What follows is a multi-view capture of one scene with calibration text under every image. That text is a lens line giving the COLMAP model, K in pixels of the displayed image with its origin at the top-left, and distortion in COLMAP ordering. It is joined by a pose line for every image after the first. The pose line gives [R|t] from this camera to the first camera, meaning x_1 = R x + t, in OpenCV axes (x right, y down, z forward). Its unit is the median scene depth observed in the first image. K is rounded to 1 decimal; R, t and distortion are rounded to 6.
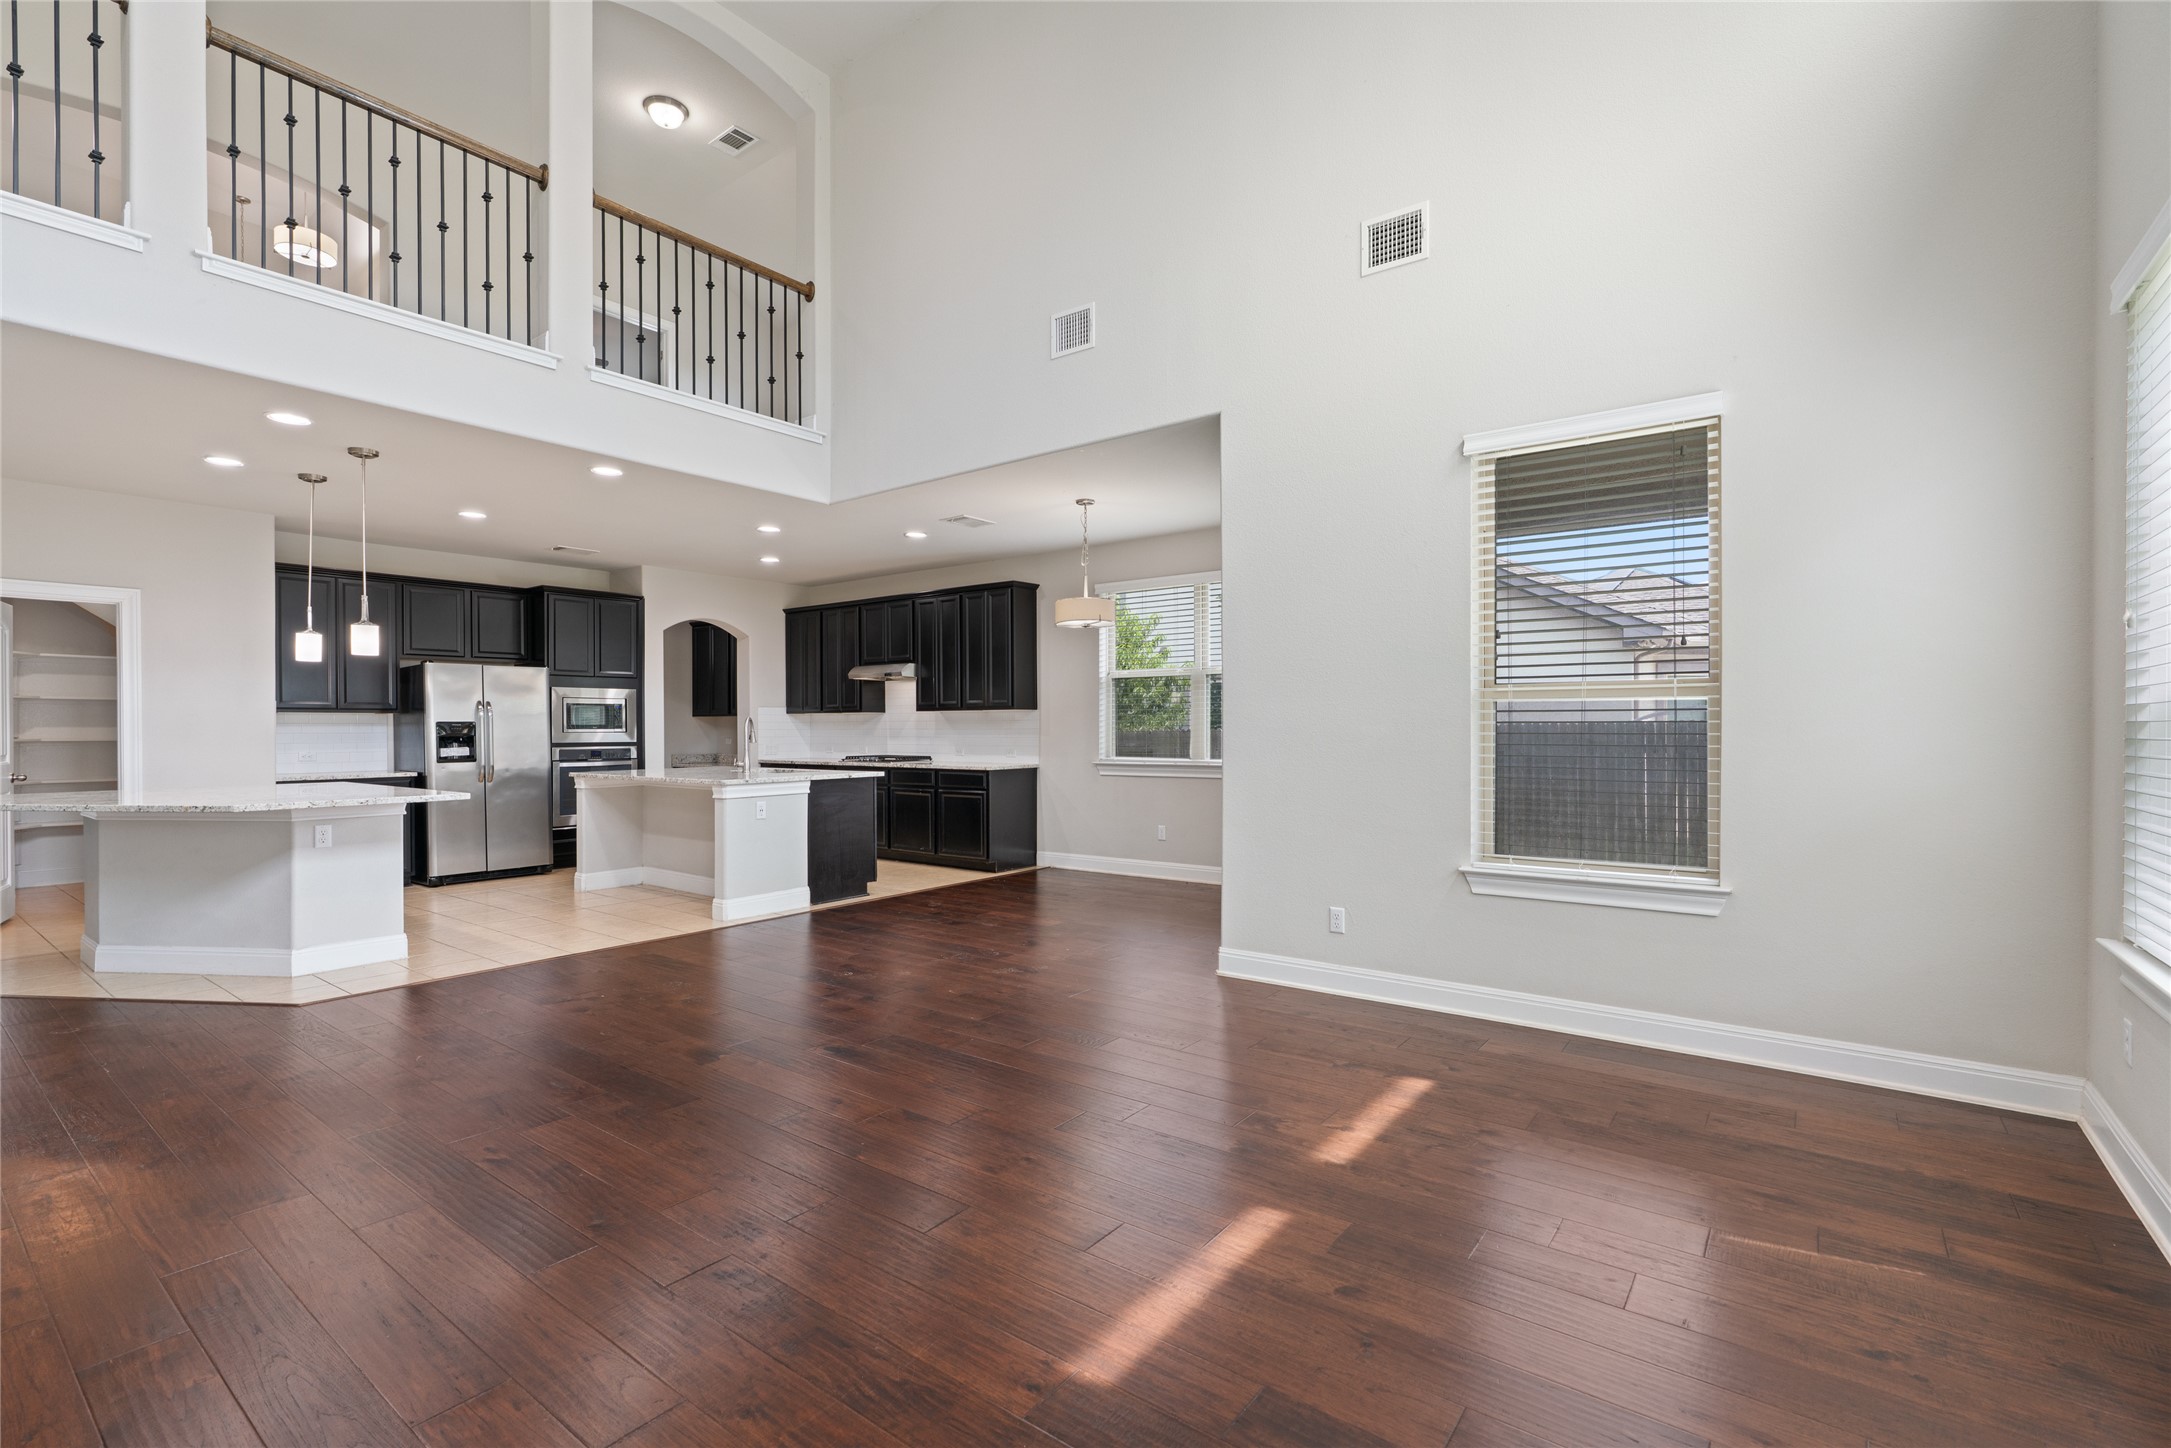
lens RADIAL K [[971.5, 0, 1087.4], [0, 971.5, 731.8], [0, 0, 1]] dist [-0.001260, 0.000384]
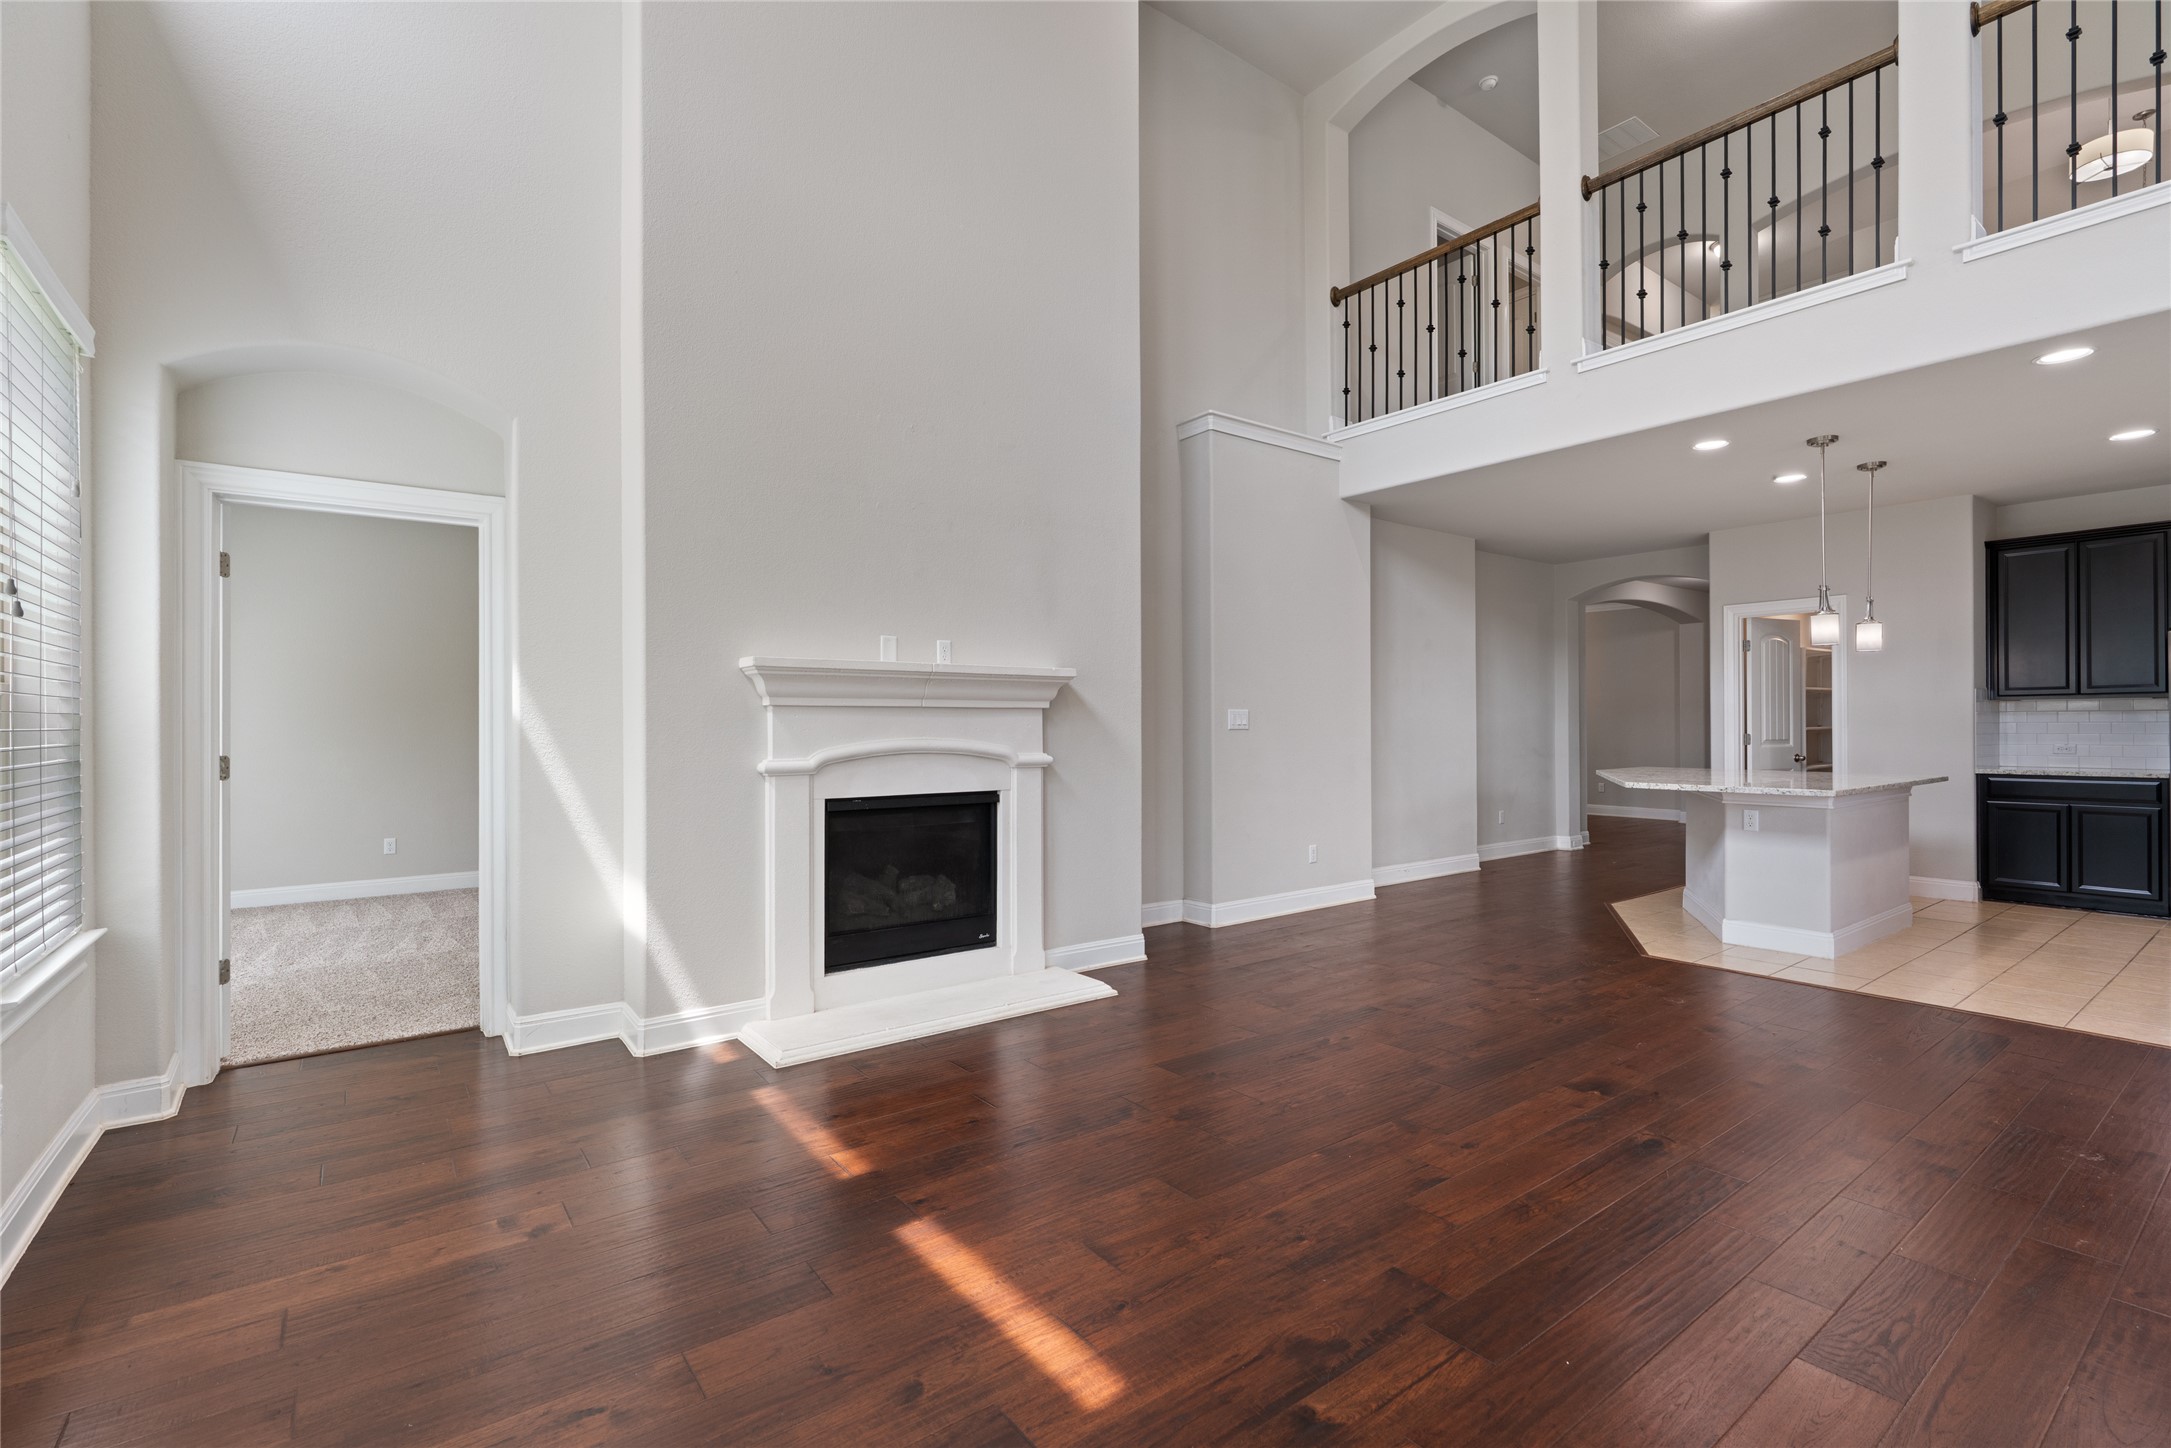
lens RADIAL K [[977.1, 0, 1085.5], [0, 977.1, 721.2], [0, 0, 1]] dist [-0.015324, 0.007840]
pose [[-0.274617, 0.000299, -0.961554, 0.281137], [0.003024, 0.999995, -0.000553, -0.002363], [0.961549, -0.003060, -0.274616, 0.373889]]
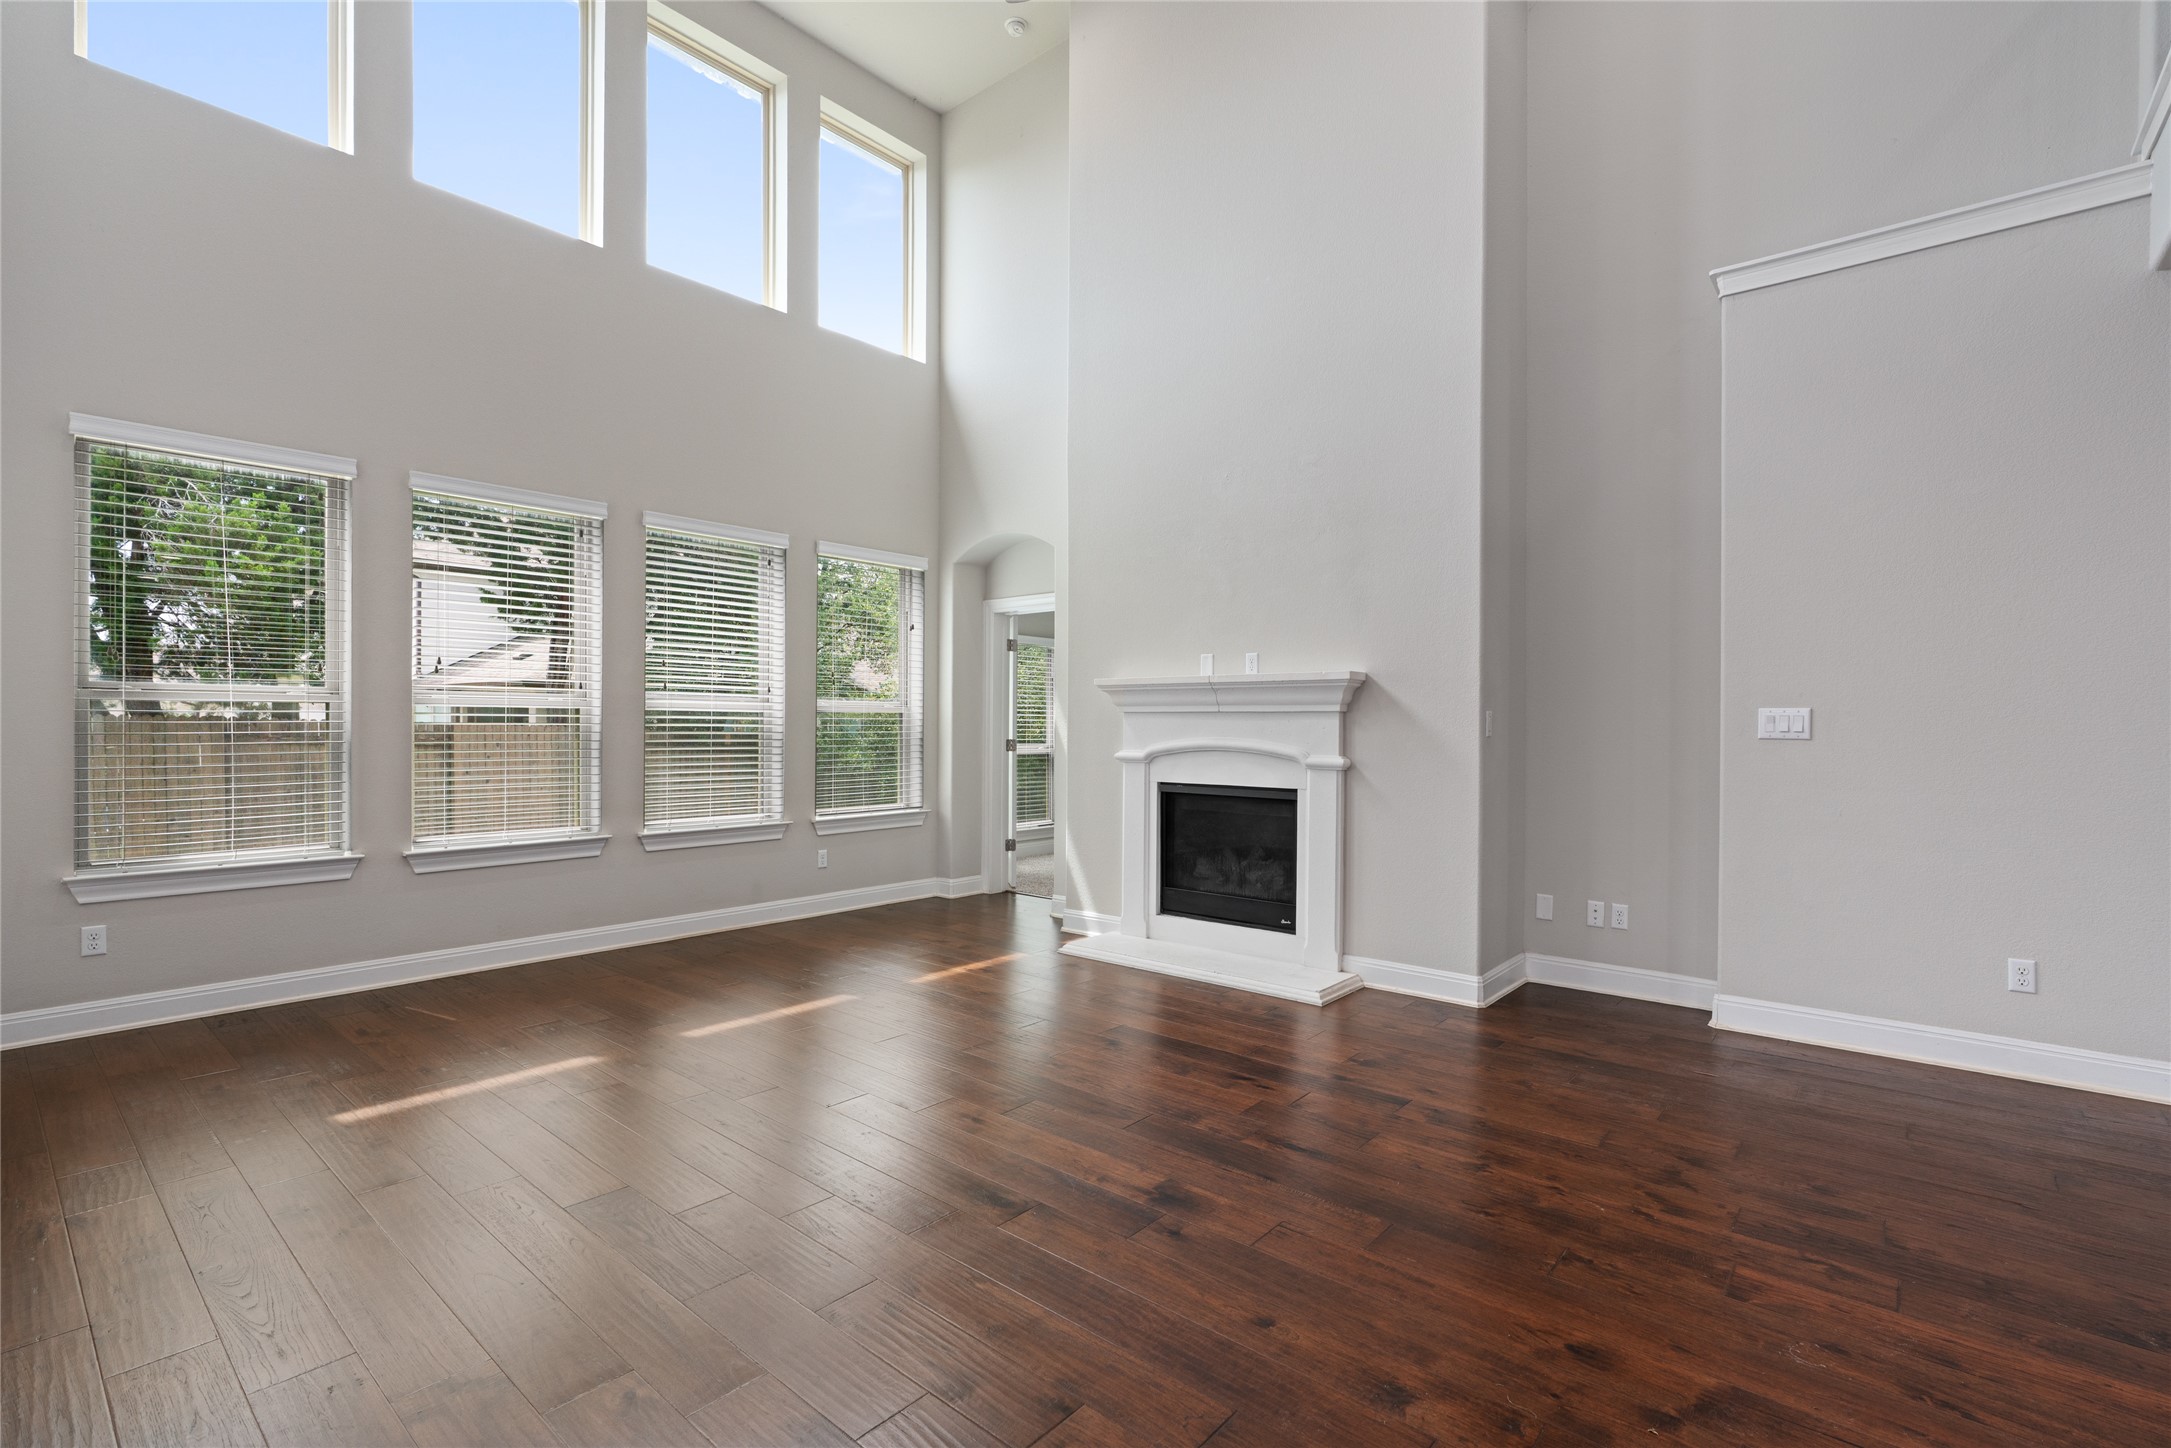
lens RADIAL K [[992.0, 0, 1079.7], [0, 992.0, 727.0], [0, 0, 1]] dist [-0.001685, 0.000306]
pose [[-0.997968, 0.000006, 0.063710, -0.170380], [0.000353, 0.999985, 0.005435, -0.004511], [-0.063709, 0.005446, -0.997954, 0.803005]]
